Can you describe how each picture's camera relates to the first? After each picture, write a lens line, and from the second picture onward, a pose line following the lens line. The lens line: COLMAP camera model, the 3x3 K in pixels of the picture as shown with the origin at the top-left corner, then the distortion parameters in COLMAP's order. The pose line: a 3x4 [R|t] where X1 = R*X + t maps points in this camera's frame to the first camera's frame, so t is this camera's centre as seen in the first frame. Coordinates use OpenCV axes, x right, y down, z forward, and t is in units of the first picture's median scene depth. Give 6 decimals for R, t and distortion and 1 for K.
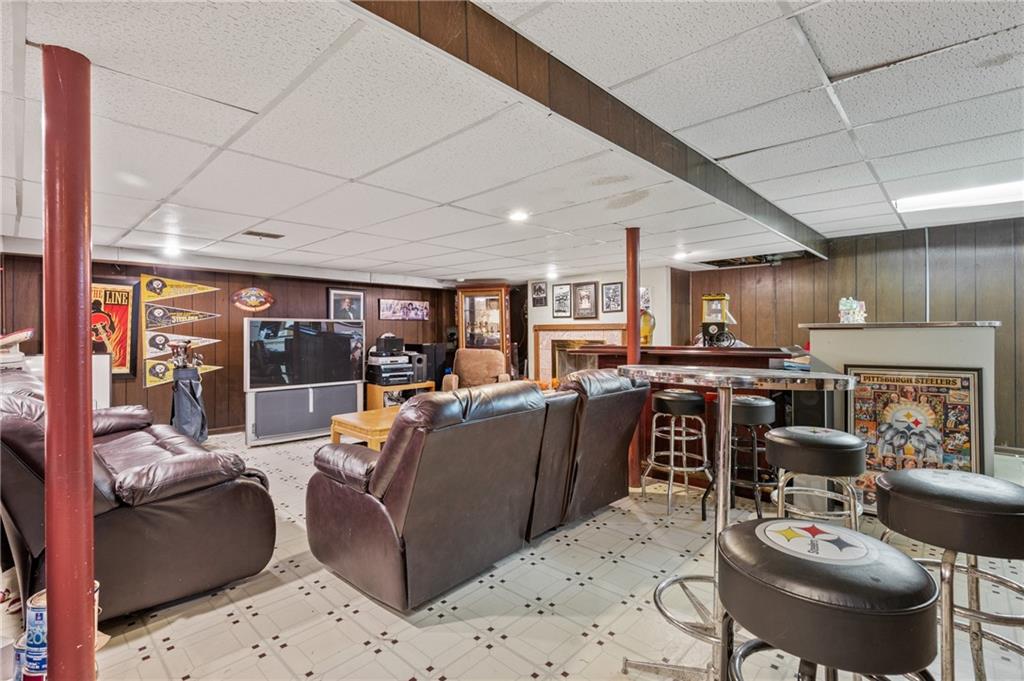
lens RADIAL K [[465.2, 0, 508.3], [0, 465.2, 334.1], [0, 0, 1]] dist [0.011148, -0.000183]
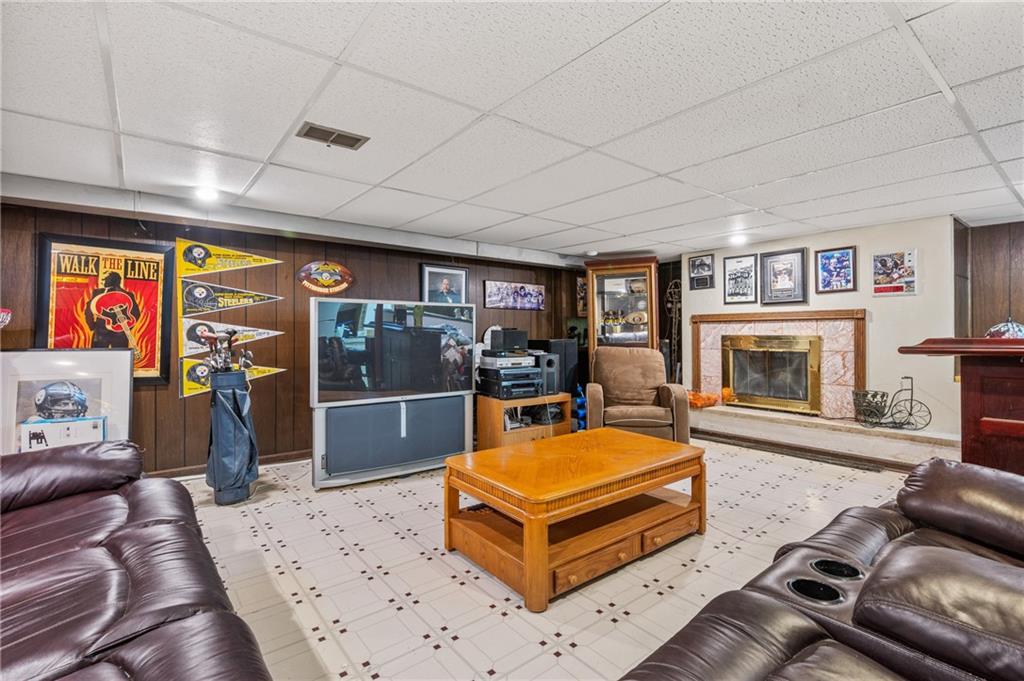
lens RADIAL K [[465.2, 0, 513.7], [0, 465.2, 338.4], [0, 0, 1]] dist [0.011148, -0.000183]
pose [[0.990751, 0.003231, -0.135655, -0.151561], [-0.002332, 0.999974, 0.006791, 0.015733], [0.135674, -0.006412, 0.990733, 0.307235]]
